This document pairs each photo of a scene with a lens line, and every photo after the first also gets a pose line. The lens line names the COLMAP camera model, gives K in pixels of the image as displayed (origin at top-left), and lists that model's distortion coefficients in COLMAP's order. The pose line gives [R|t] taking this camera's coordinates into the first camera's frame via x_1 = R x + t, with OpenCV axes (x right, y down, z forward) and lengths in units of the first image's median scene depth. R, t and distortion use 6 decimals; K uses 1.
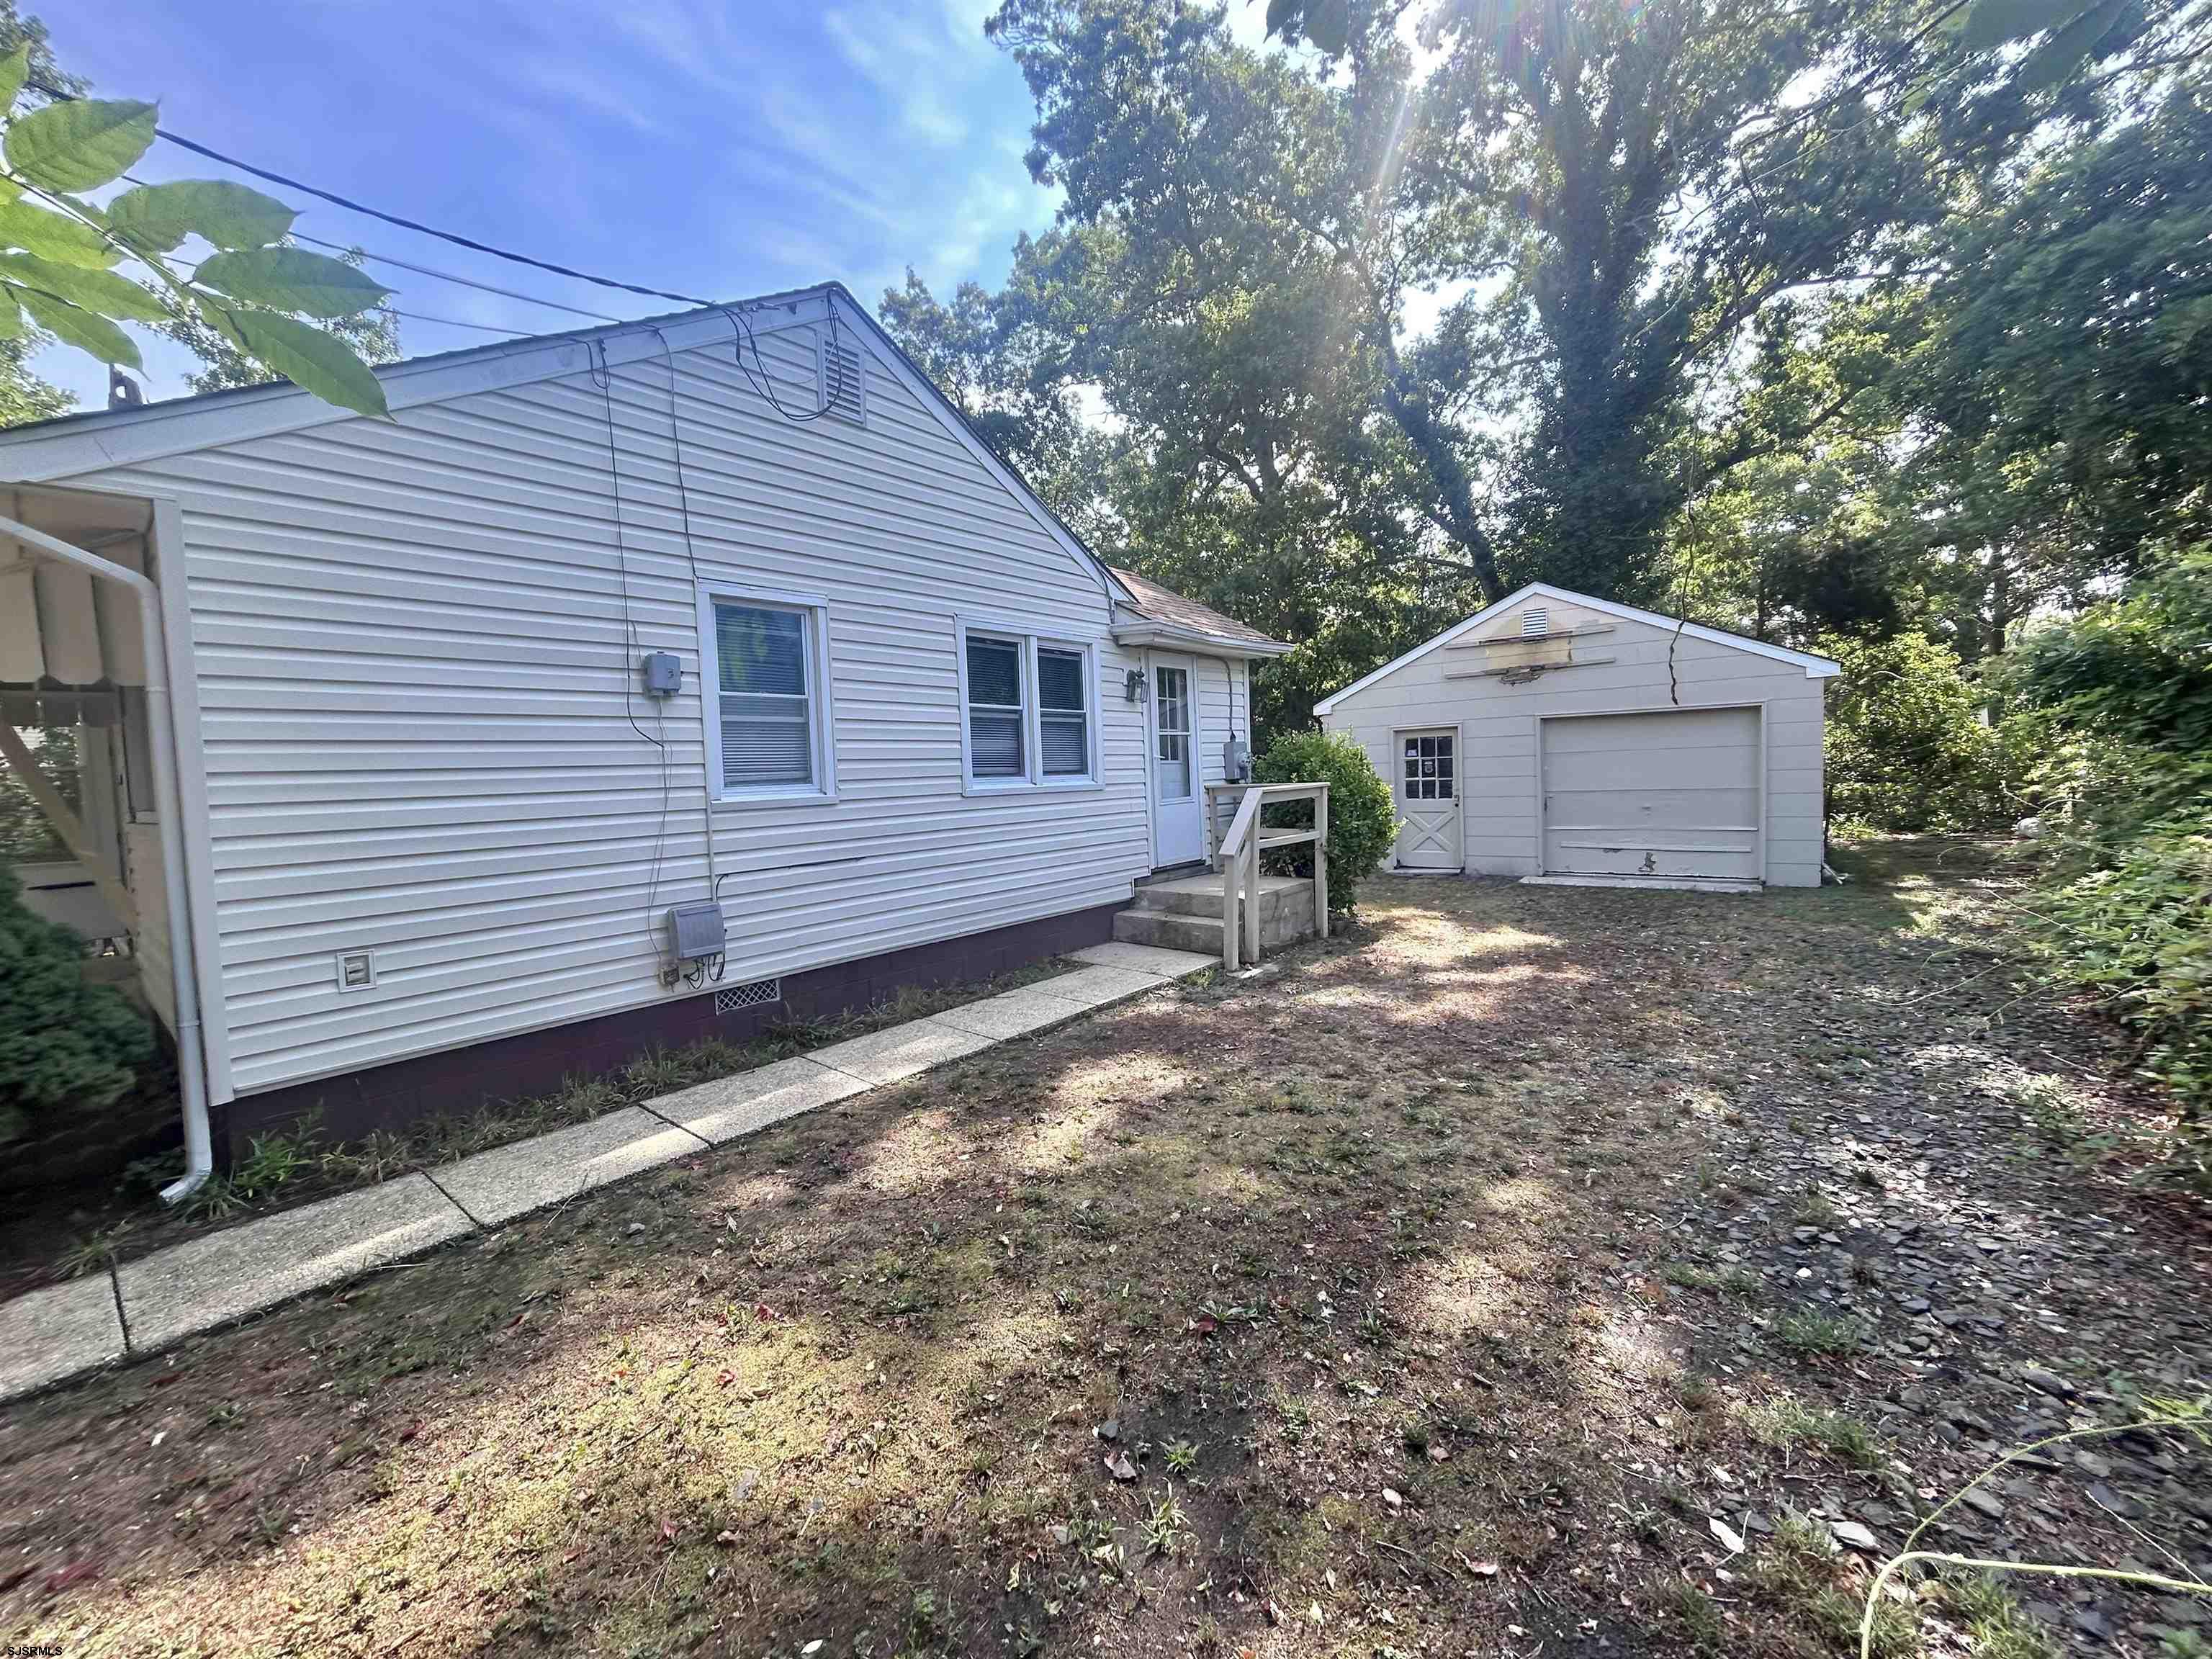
lens RADIAL K [[891.1, 0, 1105.8], [0, 891.1, 830.8], [0, 0, 1]] dist [0.002033, 0.000090]
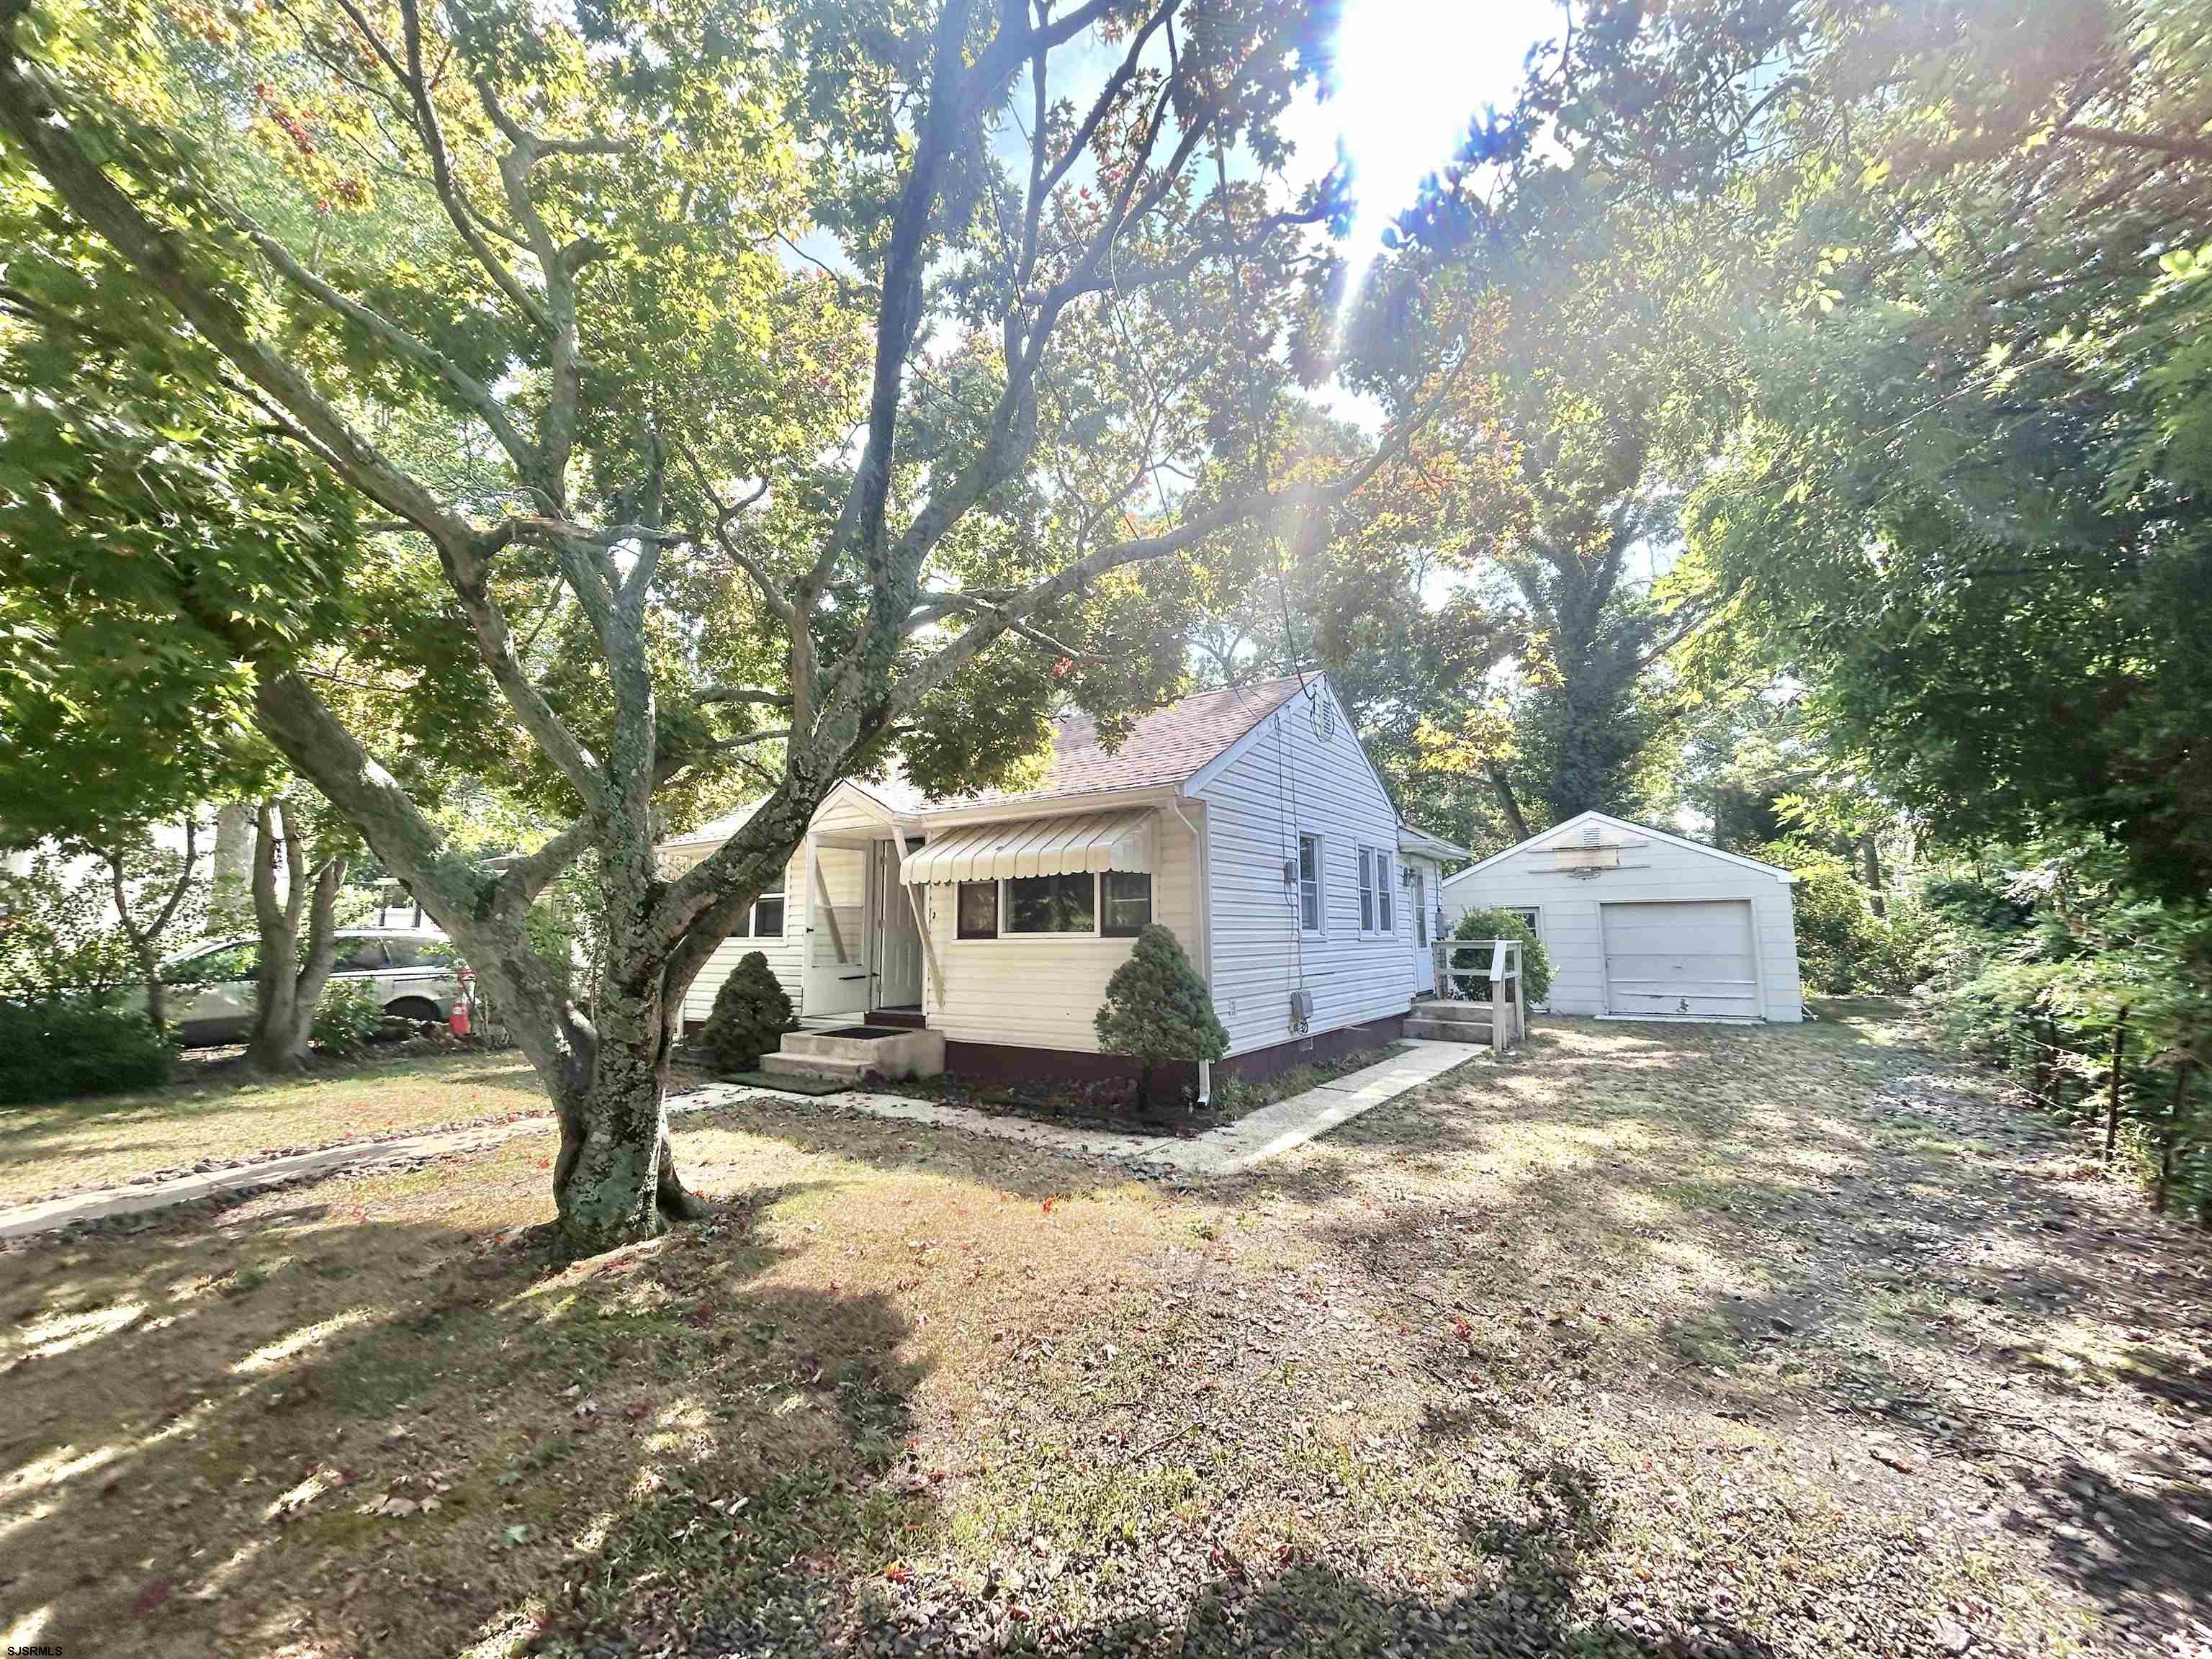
lens RADIAL K [[891.1, 0, 1113.0], [0, 891.1, 837.9], [0, 0, 1]] dist [0.002033, 0.000090]
pose [[0.996090, 0.037884, 0.079807, -0.405220], [-0.023240, 0.983935, -0.177009, 0.042882], [-0.085230, 0.174462, 0.980968, -0.355169]]
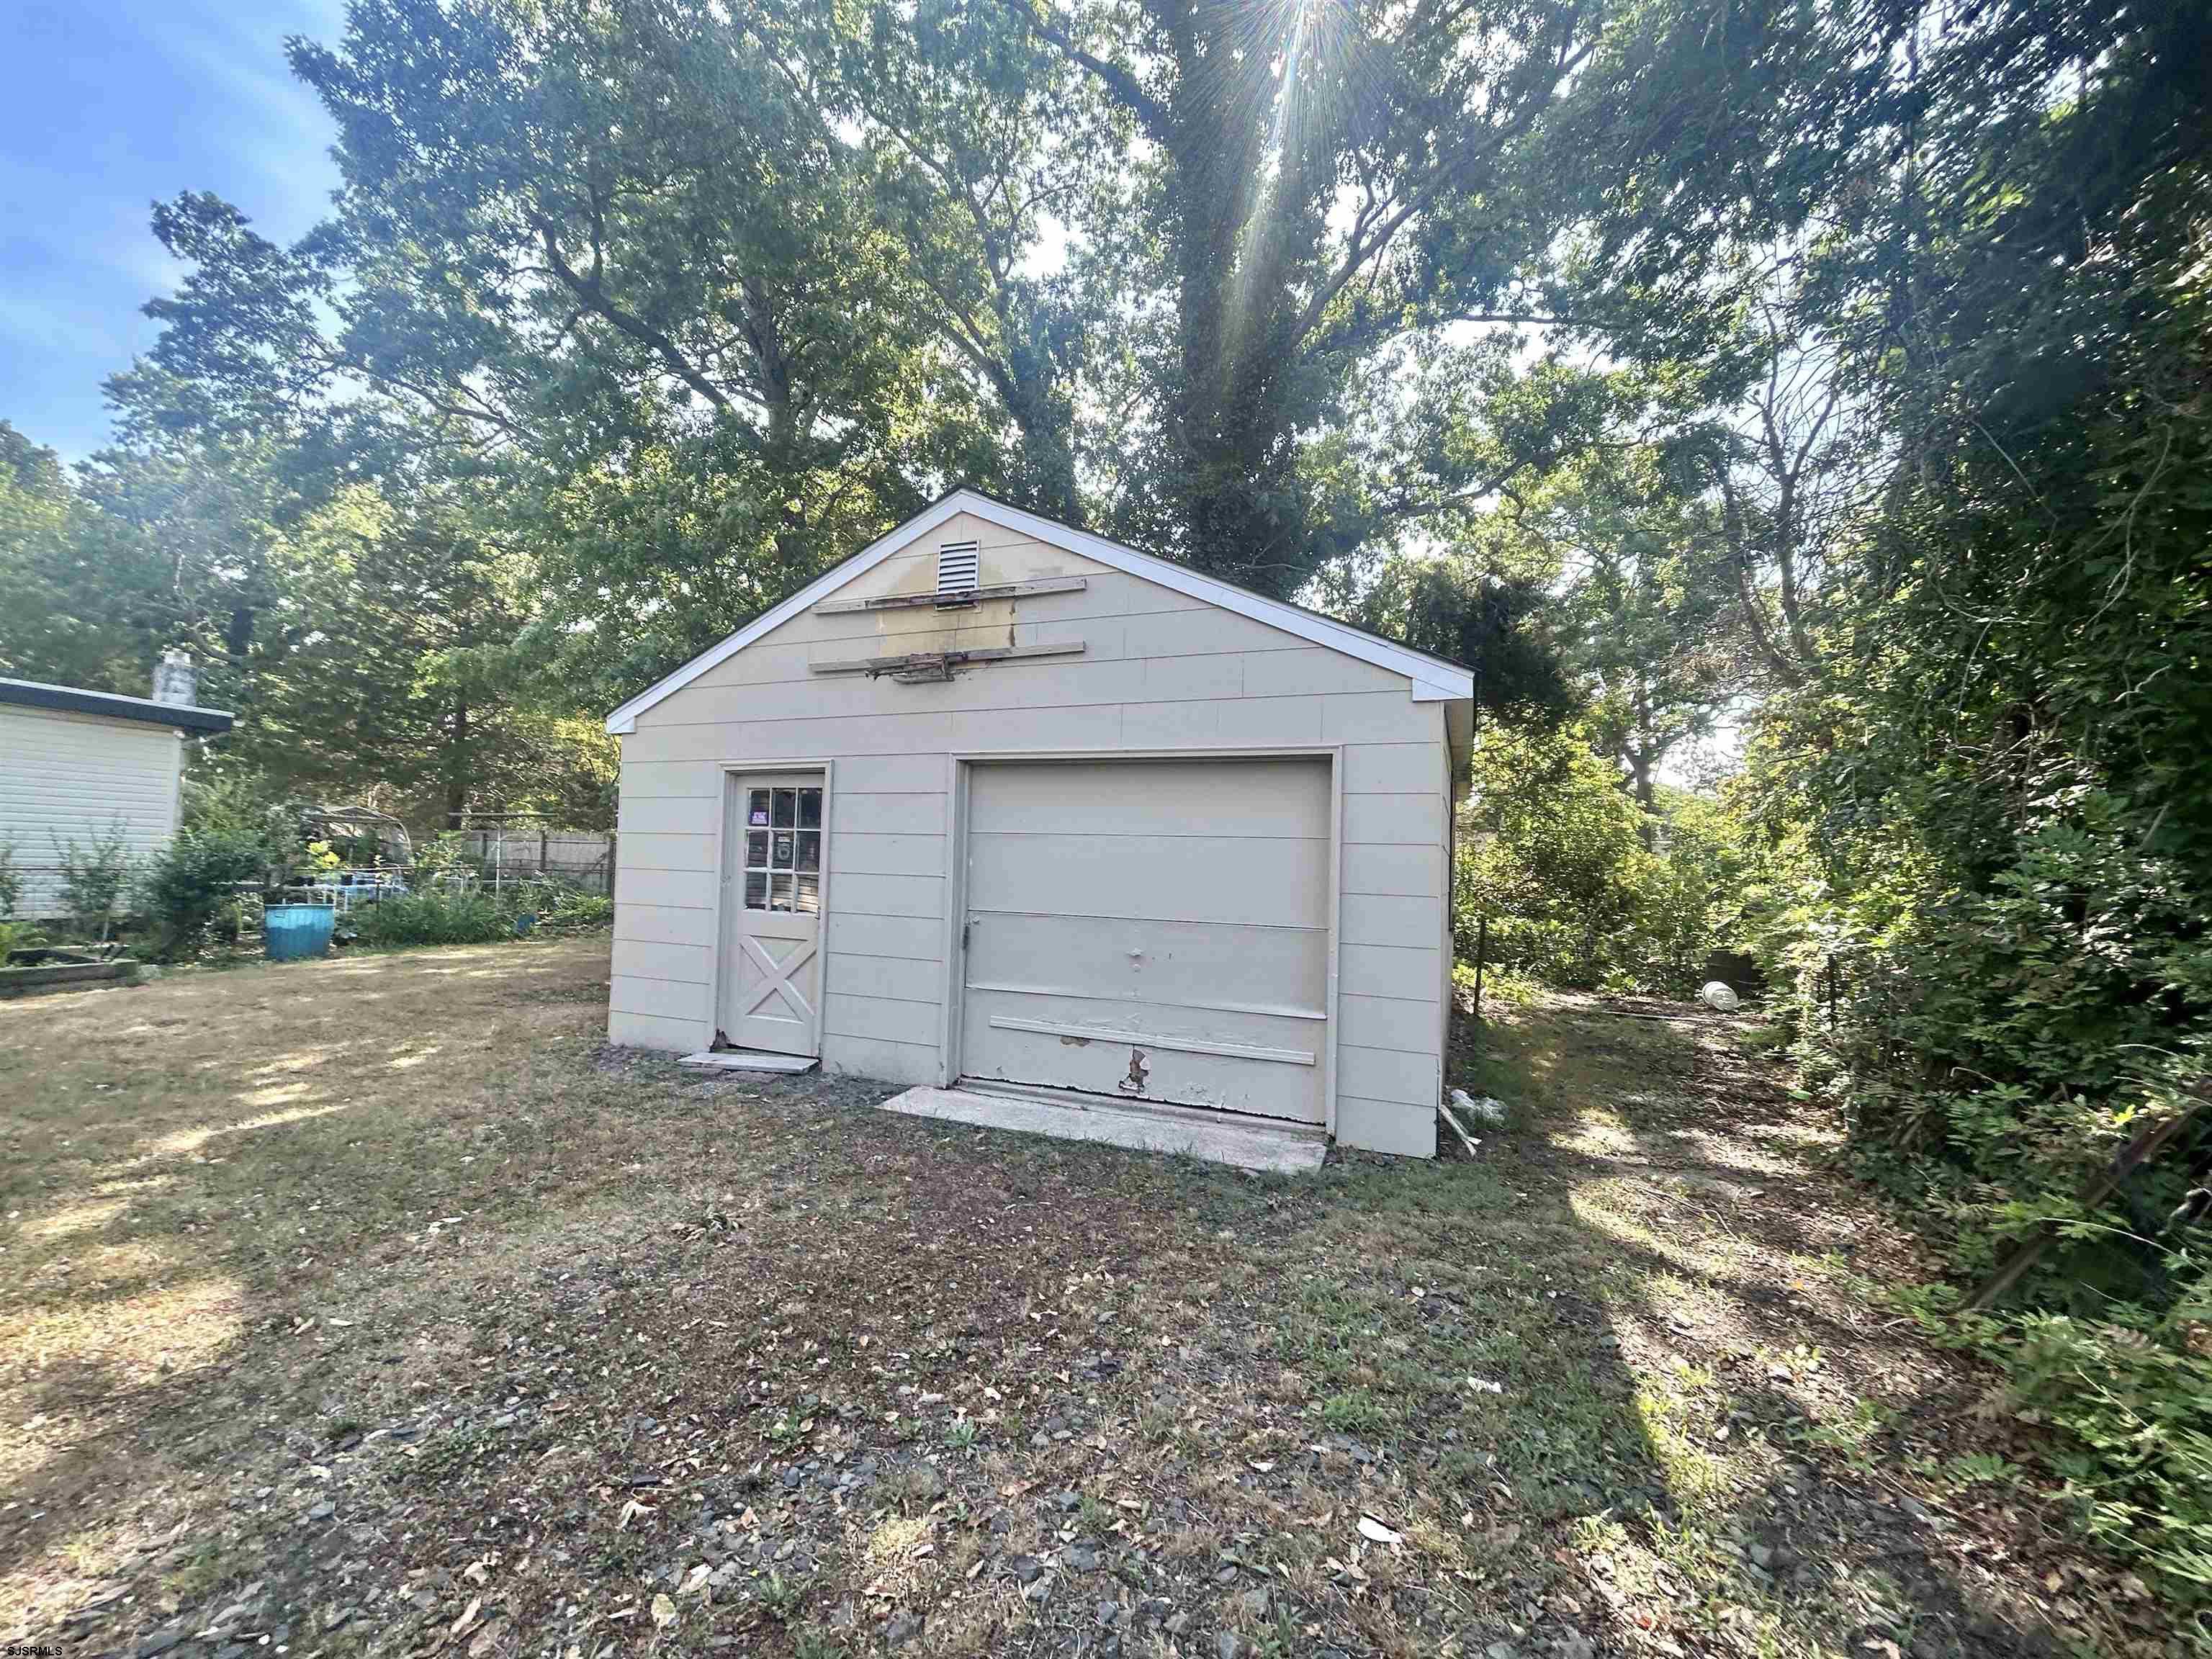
lens RADIAL K [[891.1, 0, 1106.5], [0, 891.1, 830.7], [0, 0, 1]] dist [0.002033, 0.000090]
pose [[0.965100, 0.075831, 0.250661, 0.436541], [-0.049046, 0.992561, -0.111433, -0.036344], [-0.257247, 0.095251, 0.961640, 0.502593]]
